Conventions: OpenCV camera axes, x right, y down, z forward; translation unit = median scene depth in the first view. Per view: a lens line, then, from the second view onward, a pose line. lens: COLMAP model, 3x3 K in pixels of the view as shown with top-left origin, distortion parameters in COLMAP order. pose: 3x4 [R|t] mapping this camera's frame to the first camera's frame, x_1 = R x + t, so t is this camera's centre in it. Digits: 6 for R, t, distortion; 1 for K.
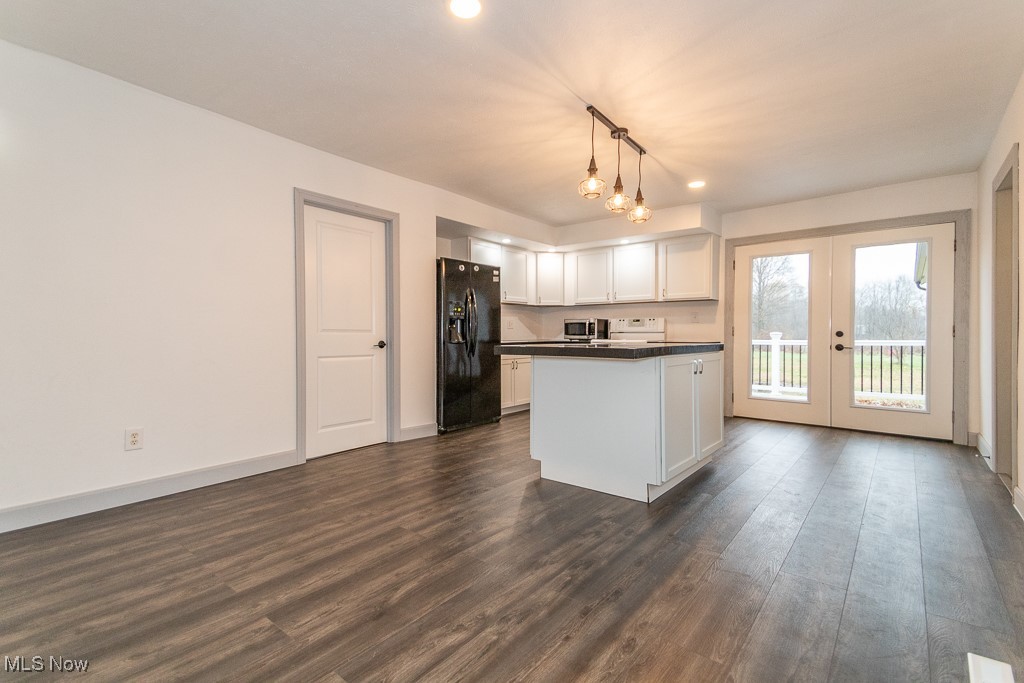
lens RADIAL K [[468.0, 0, 515.5], [0, 468.0, 329.4], [0, 0, 1]] dist [0.001134, 0.000142]
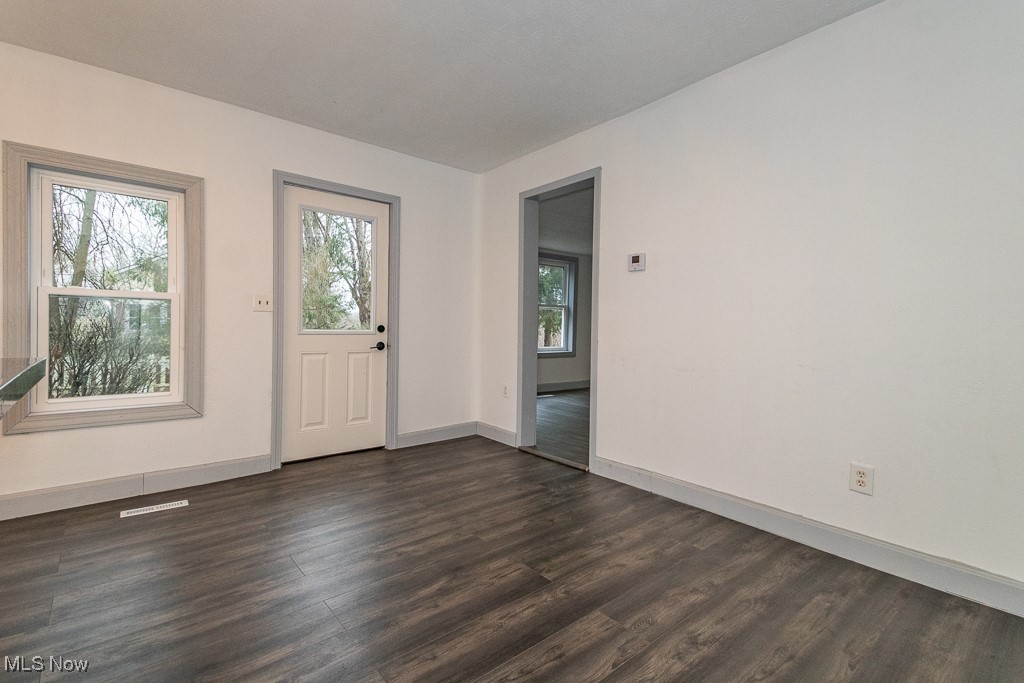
lens RADIAL K [[468.0, 0, 515.5], [0, 468.0, 329.4], [0, 0, 1]] dist [0.001134, 0.000142]
pose [[-0.981476, -0.027803, 0.189555, -0.589565], [-0.027475, 0.999613, 0.004355, -0.015401], [-0.189603, -0.000934, -0.981860, 1.958969]]
